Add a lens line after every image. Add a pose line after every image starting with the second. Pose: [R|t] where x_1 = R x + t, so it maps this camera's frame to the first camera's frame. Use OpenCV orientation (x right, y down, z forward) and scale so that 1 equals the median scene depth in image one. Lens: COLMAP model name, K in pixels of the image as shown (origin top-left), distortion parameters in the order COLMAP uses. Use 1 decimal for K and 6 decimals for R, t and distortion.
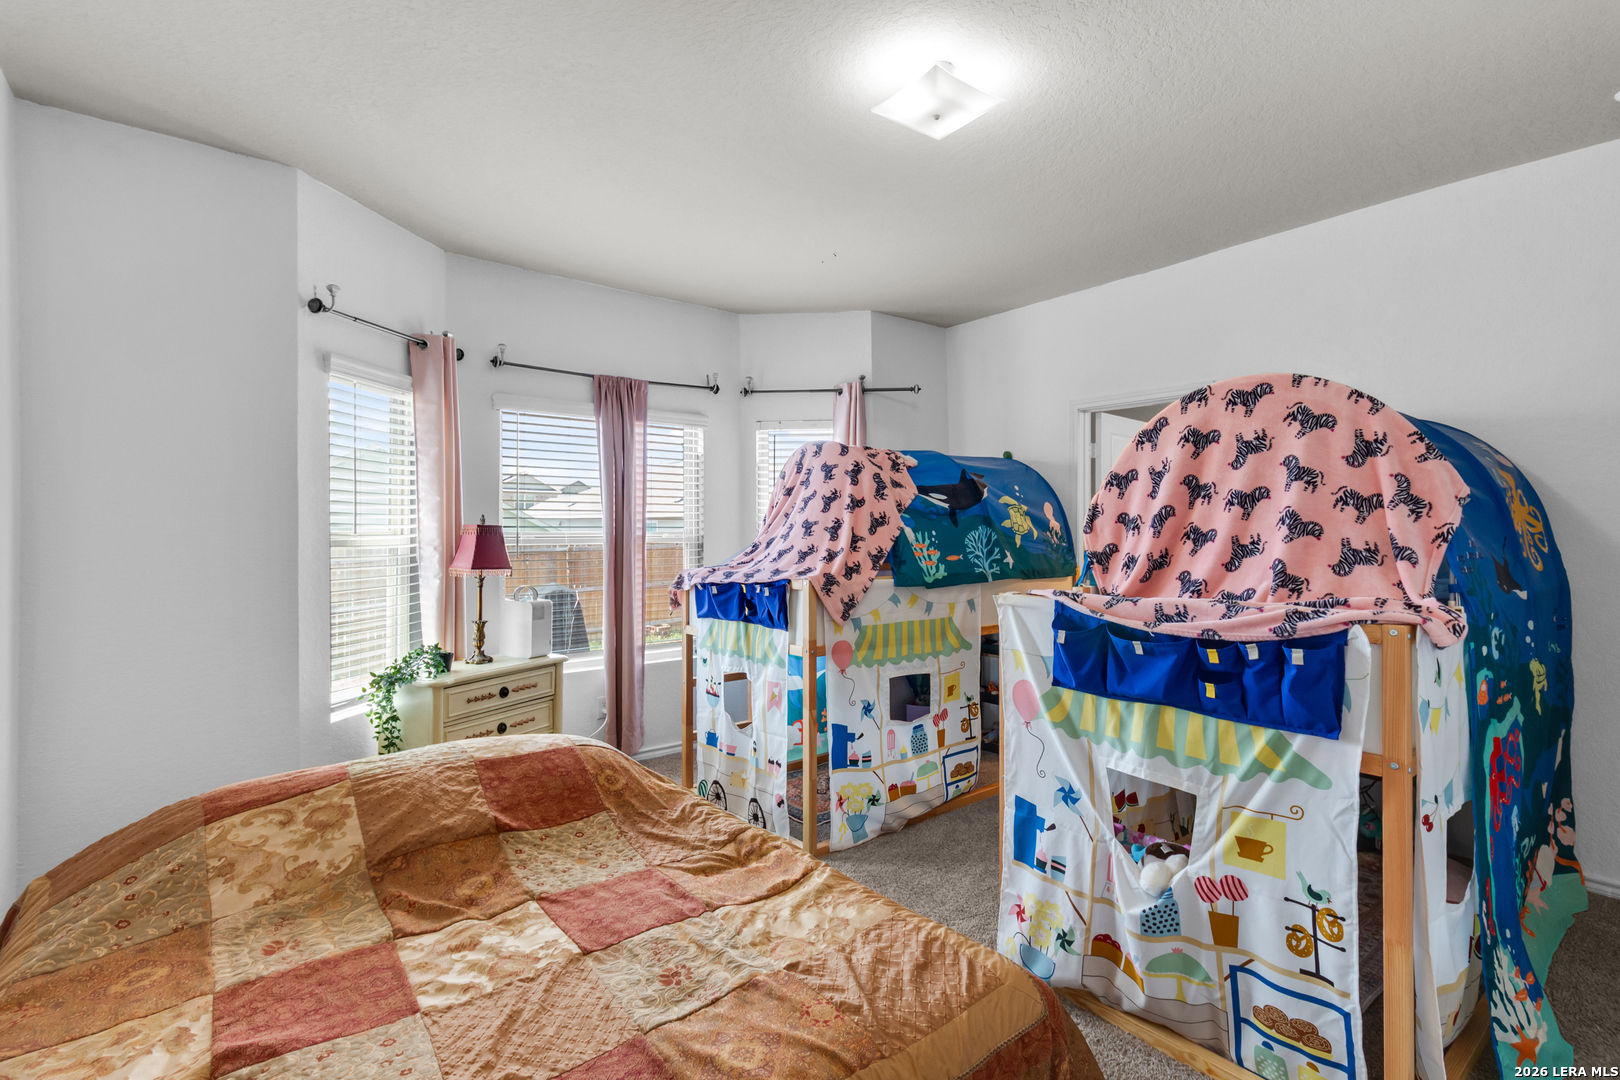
lens RADIAL K [[759.8, 0, 838.3], [0, 759.8, 529.0], [0, 0, 1]] dist [-0.000833, -0.000154]
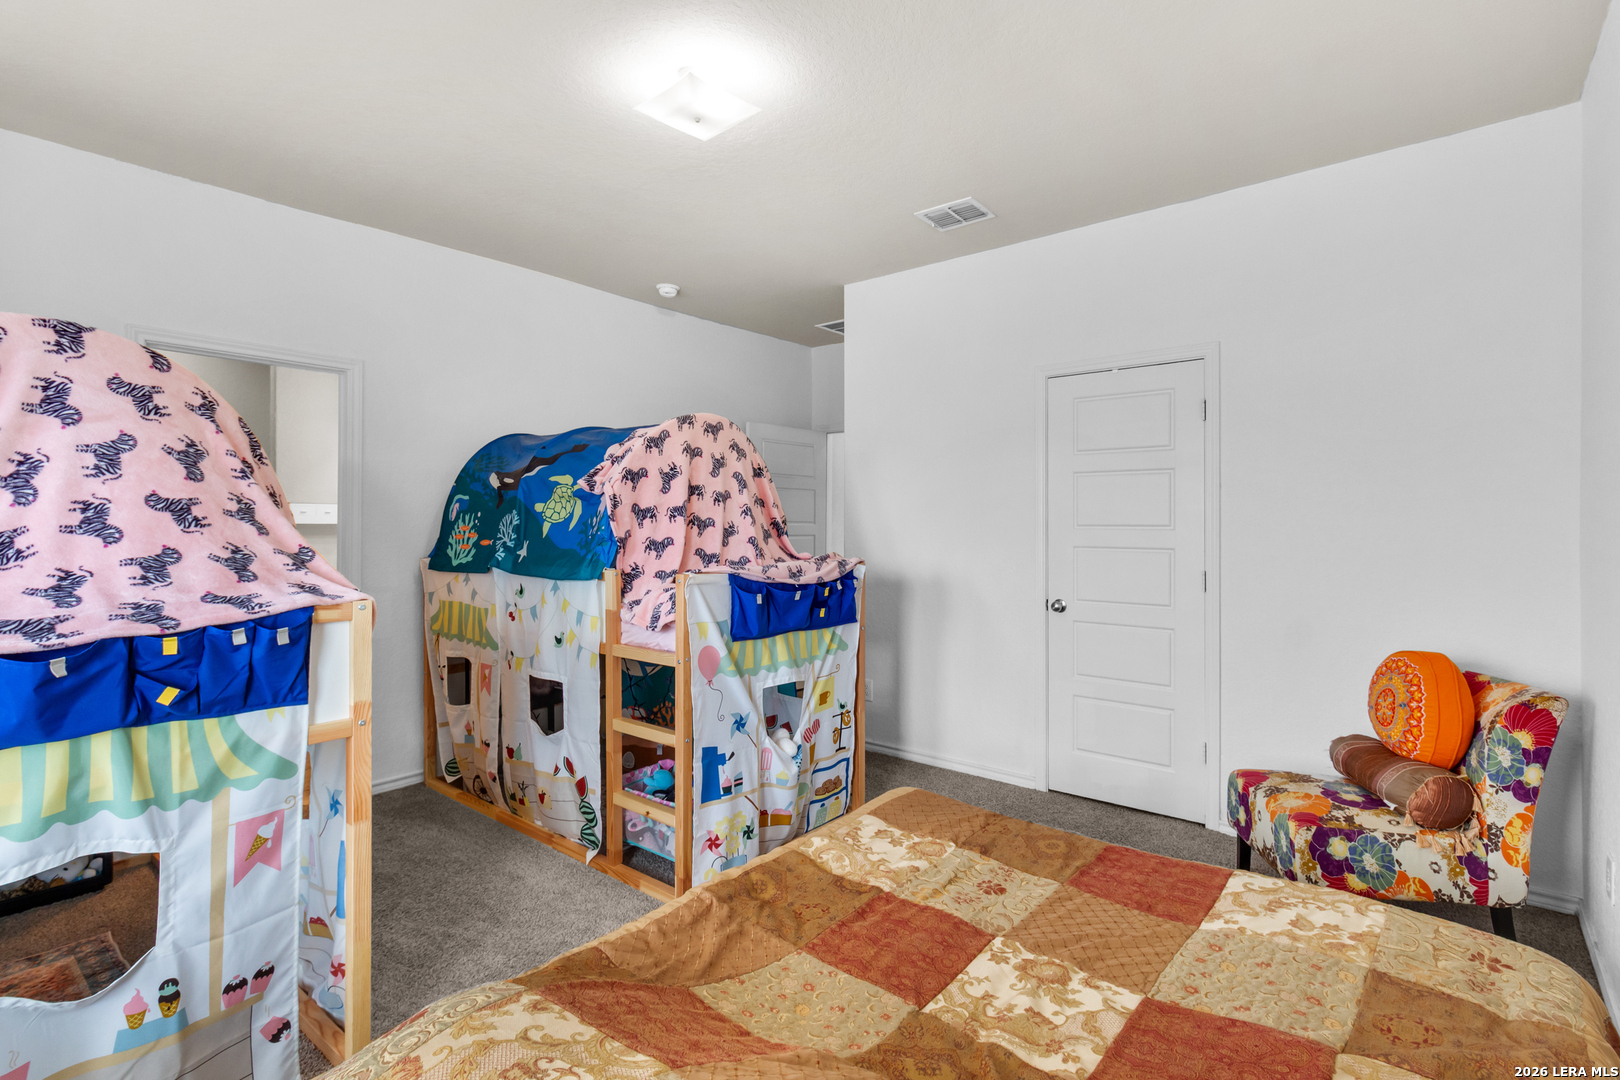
lens RADIAL K [[759.8, 0, 838.3], [0, 759.8, 529.0], [0, 0, 1]] dist [-0.000833, -0.000154]
pose [[-0.205963, -0.007476, 0.978531, -0.976654], [-0.001205, 0.999972, 0.007386, 0.010371], [-0.978559, 0.000342, -0.205966, 1.086052]]
